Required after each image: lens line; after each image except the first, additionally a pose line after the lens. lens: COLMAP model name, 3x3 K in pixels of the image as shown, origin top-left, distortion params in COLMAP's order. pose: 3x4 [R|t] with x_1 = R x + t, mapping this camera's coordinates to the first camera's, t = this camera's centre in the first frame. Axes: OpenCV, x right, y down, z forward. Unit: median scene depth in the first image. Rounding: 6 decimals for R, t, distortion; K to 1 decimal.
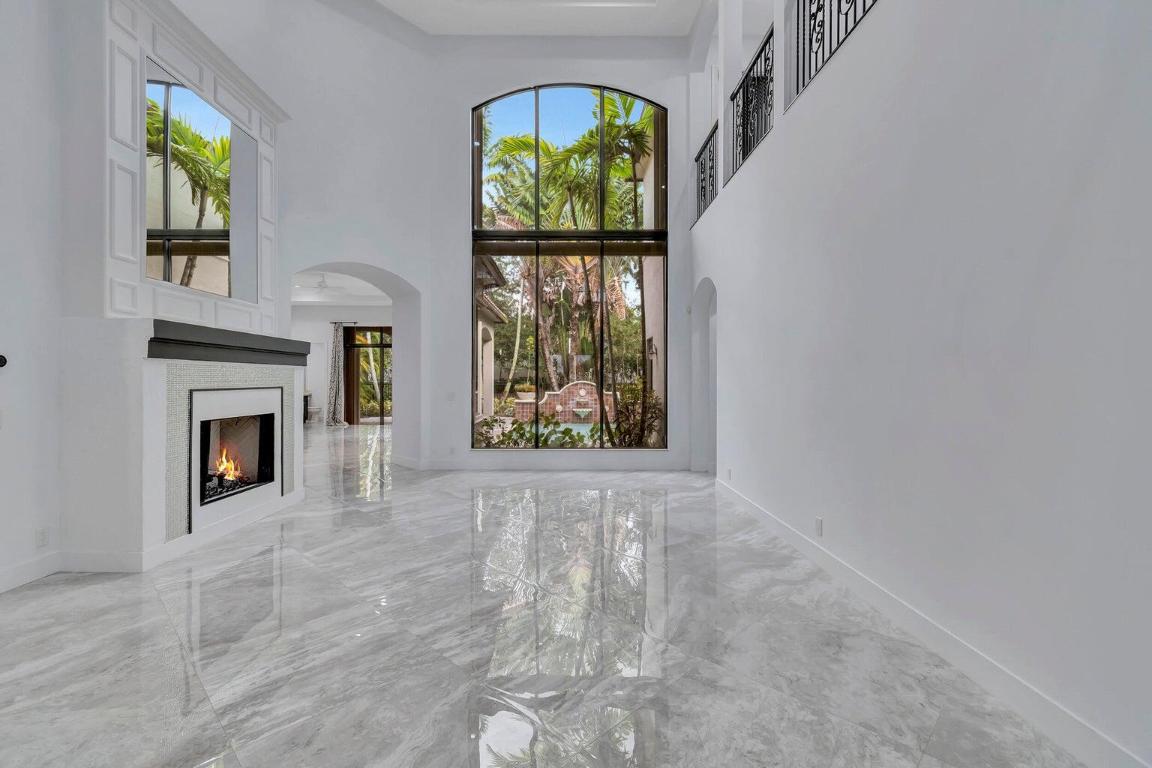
lens RADIAL K [[510.3, 0, 565.1], [0, 510.3, 382.3], [0, 0, 1]] dist [0.001935, -0.000505]
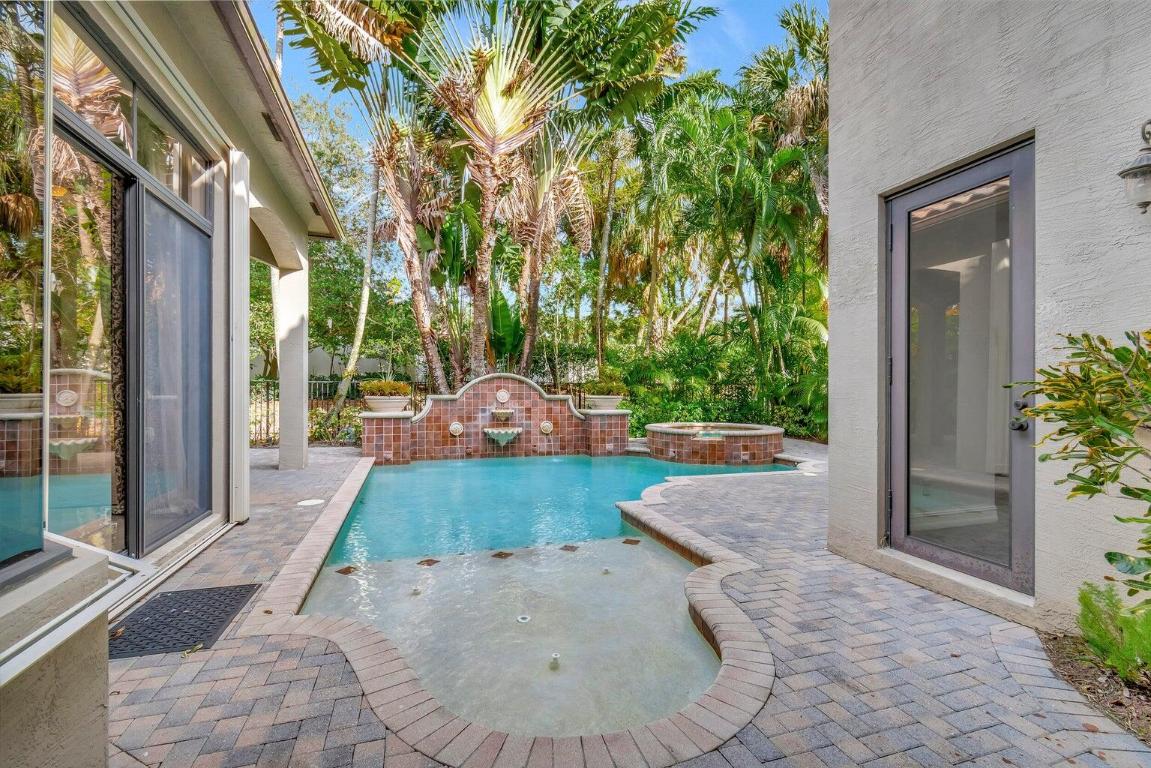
lens RADIAL K [[509.9, 0, 564.6], [0, 509.9, 382.3], [0, 0, 1]] dist [0.001935, -0.000505]
pose [[0.957283, 0.000793, 0.289151, -0.132447], [0.003102, 0.999911, -0.013012, 0.033243], [-0.289136, 0.013354, 0.957195, 1.230610]]
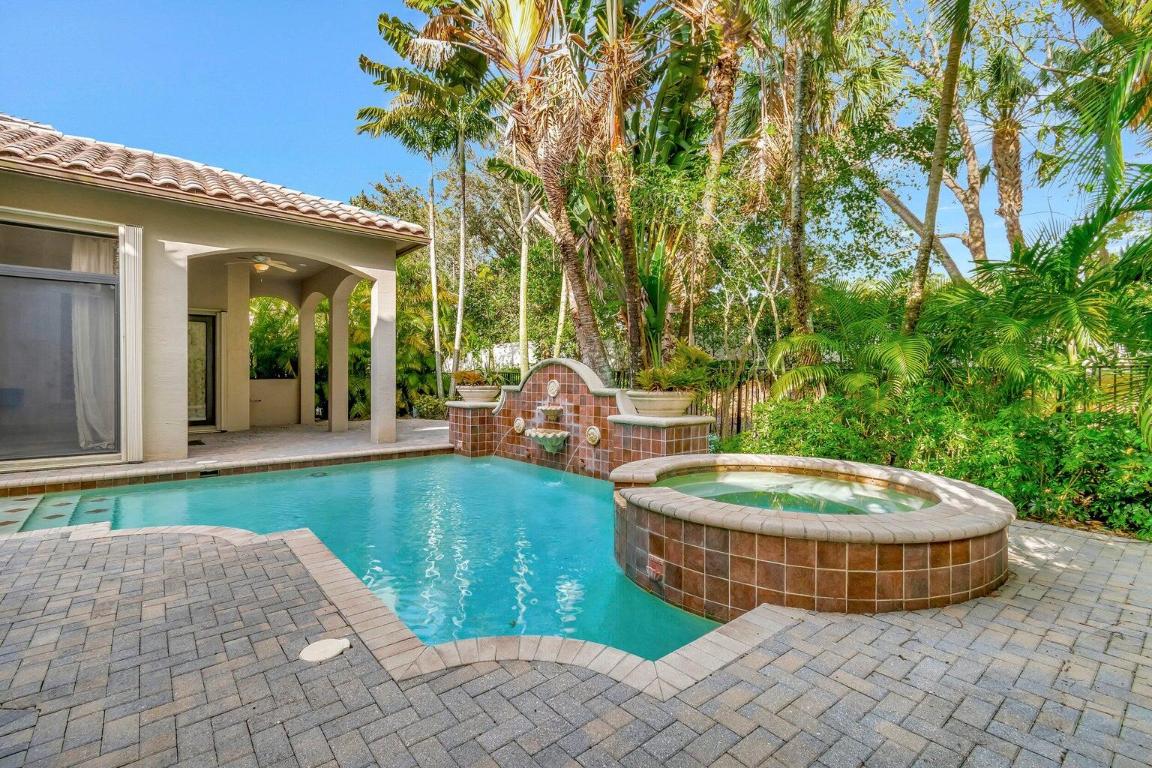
lens RADIAL K [[510.3, 0, 565.1], [0, 510.3, 382.3], [0, 0, 1]] dist [0.001935, -0.000505]
pose [[0.626466, 0.002611, -0.779444, 0.839477], [-0.003365, 0.999994, 0.000646, 0.038752], [0.779441, 0.002218, 0.626471, 1.892277]]
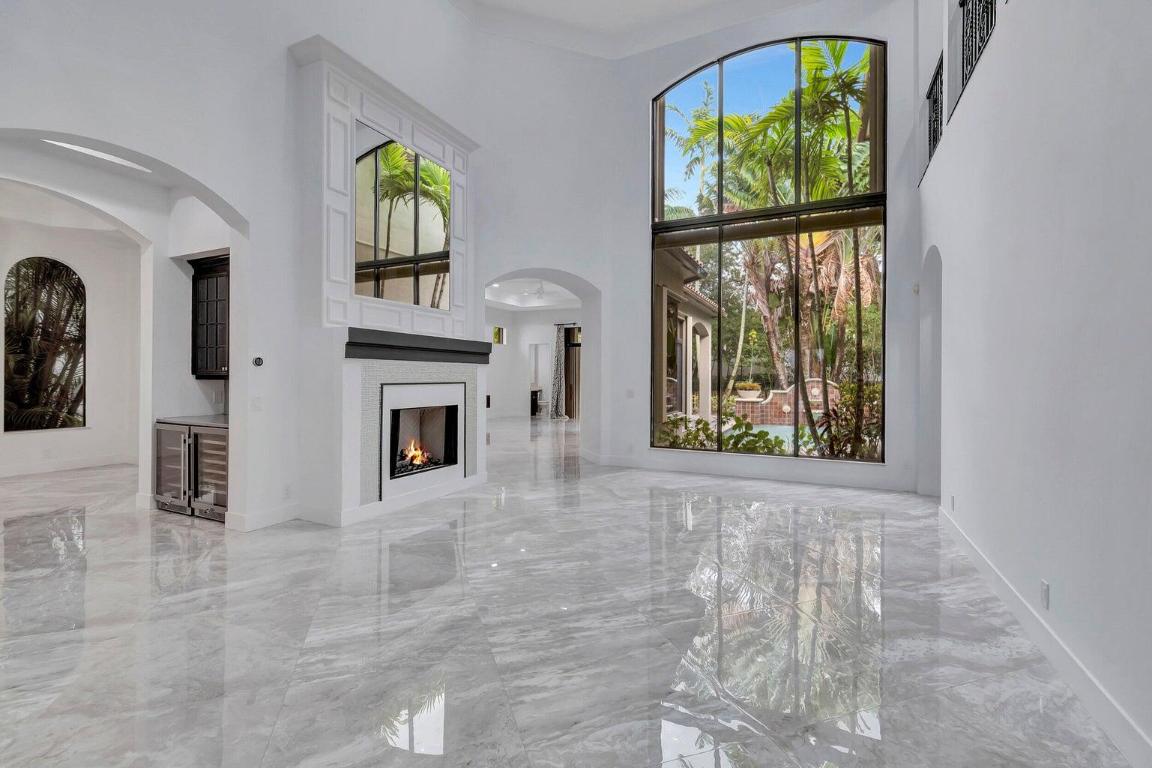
lens RADIAL K [[510.3, 0, 568.4], [0, 510.3, 378.2], [0, 0, 1]] dist [0.001129, -0.001145]
pose [[0.894845, 0.003568, -0.446362, 0.111687], [-0.004819, 0.999987, -0.001669, 0.000656], [0.446350, 0.003645, 0.894851, 0.054789]]
